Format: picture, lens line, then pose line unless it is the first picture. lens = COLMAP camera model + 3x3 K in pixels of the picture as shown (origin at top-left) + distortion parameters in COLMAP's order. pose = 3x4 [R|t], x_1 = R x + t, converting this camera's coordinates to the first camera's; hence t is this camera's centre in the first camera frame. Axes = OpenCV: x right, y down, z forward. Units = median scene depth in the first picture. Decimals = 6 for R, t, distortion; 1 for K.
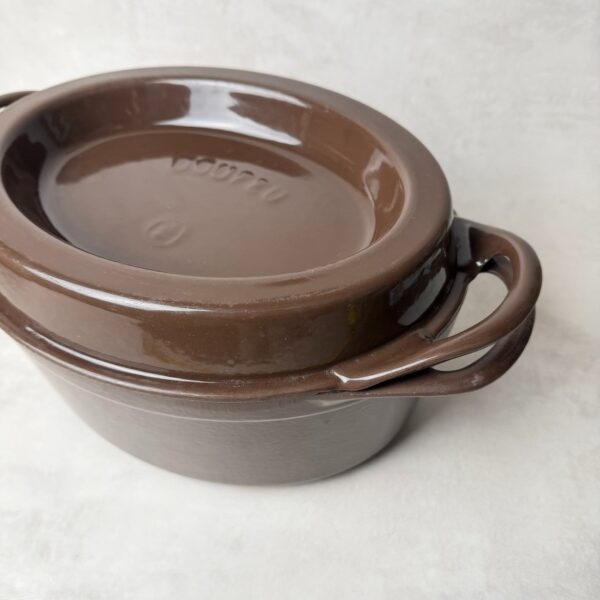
lens RADIAL K [[591.2, 0, 302.8], [0, 591.2, 300.6], [0, 0, 1]] dist [-0.023996, 0.000000]
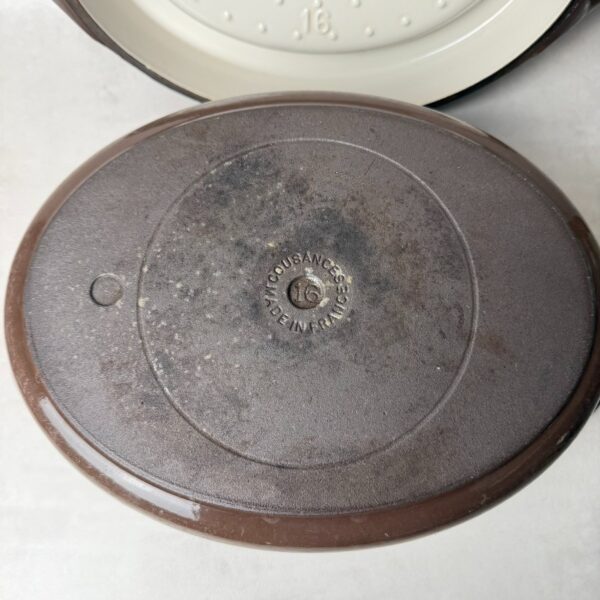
lens RADIAL K [[591.2, 0, 296.6], [0, 591.2, 308.2], [0, 0, 1]] dist [-0.023996, 0.000000]
pose [[0.988209, -0.148240, 0.038315, -0.268583], [0.107154, 0.848334, 0.518505, -0.470572], [-0.109367, -0.508285, 0.854216, 0.304615]]
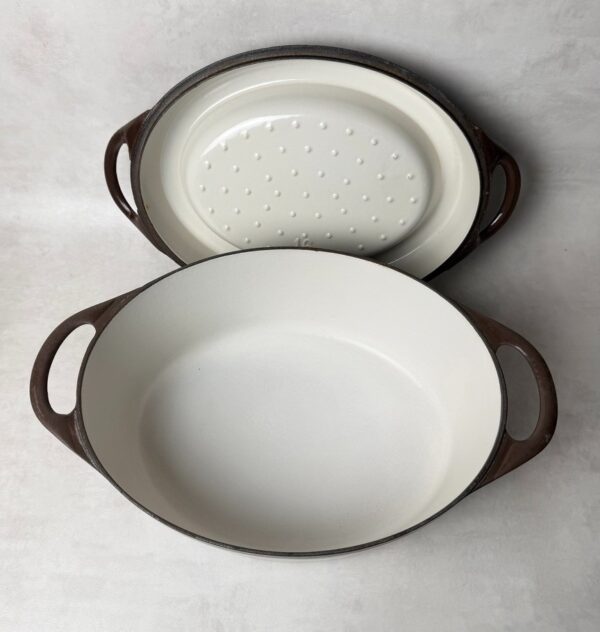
lens RADIAL K [[623.6, 0, 283.7], [0, 623.6, 314.1], [0, 0, 1]] dist [-0.016319, 0.000000]
pose [[0.993947, -0.090869, 0.061736, -0.296939], [0.074528, 0.970627, 0.228757, -0.570480], [-0.080709, -0.222771, 0.971524, -0.244497]]
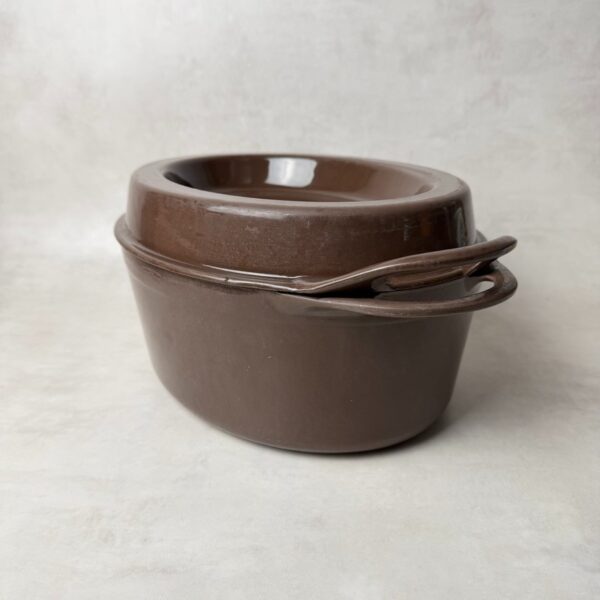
lens RADIAL K [[591.2, 0, 300.4], [0, 591.2, 294.1], [0, 0, 1]] dist [-0.023996, 0.000000]
pose [[0.996933, -0.005759, 0.078049, -0.200567], [0.038800, 0.902467, -0.429008, 0.461522], [-0.067966, 0.430720, 0.899923, -0.005695]]
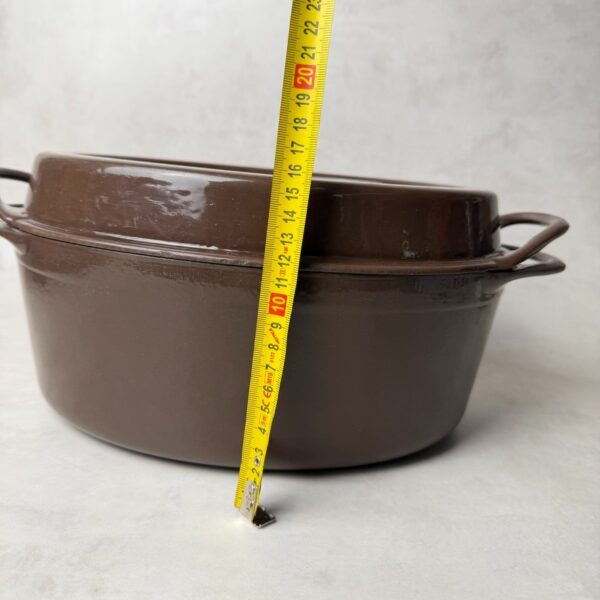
lens RADIAL K [[591.2, 0, 306.8], [0, 591.2, 292.3], [0, 0, 1]] dist [-0.023996, 0.000000]
pose [[0.986273, 0.078324, 0.145363, -0.252725], [0.011388, 0.845980, -0.533093, 0.476856], [-0.164729, 0.527431, 0.833475, 0.191489]]
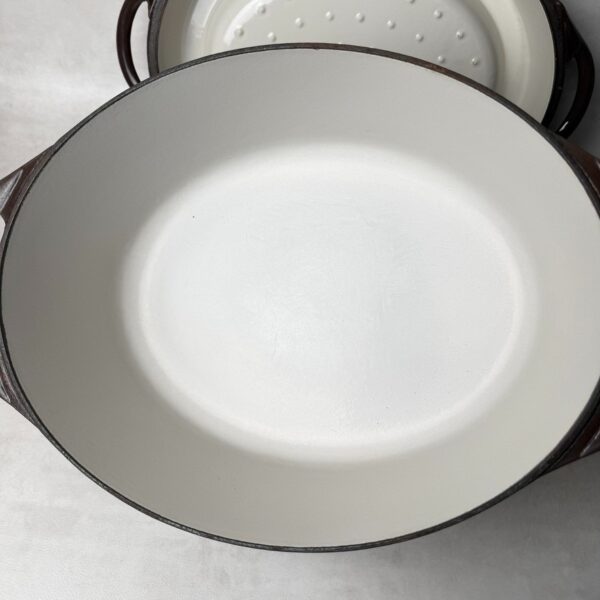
lens RADIAL K [[591.2, 0, 299.3], [0, 591.2, 302.2], [0, 0, 1]] dist [-0.023996, 0.000000]
pose [[0.992732, -0.025316, 0.117656, -0.393443], [0.002533, 0.981803, 0.189886, -0.258725], [-0.120322, -0.188208, 0.974731, 0.024436]]
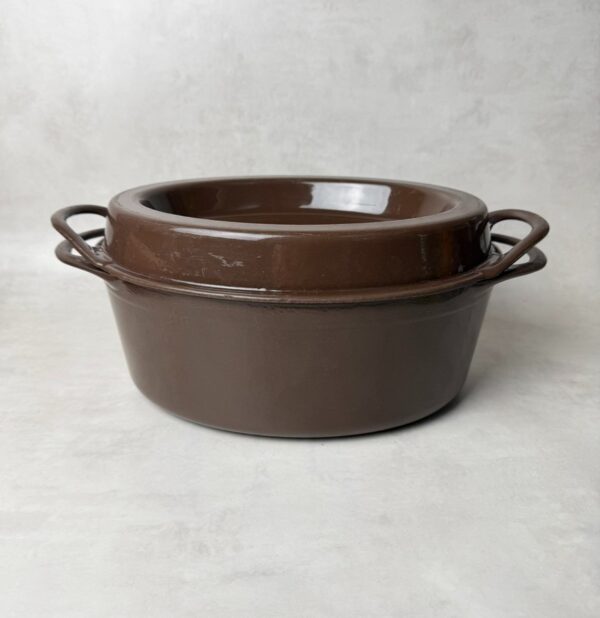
lens RADIAL K [[601.6, 0, 293.9], [0, 601.6, 308.3], [0, 0, 1]] dist [-0.017988, 0.000000]
pose [[0.981296, -0.043754, 0.187469, -0.435657], [0.114988, 0.914235, -0.388526, 0.441964], [-0.154391, 0.402815, 0.902166, -0.102509]]
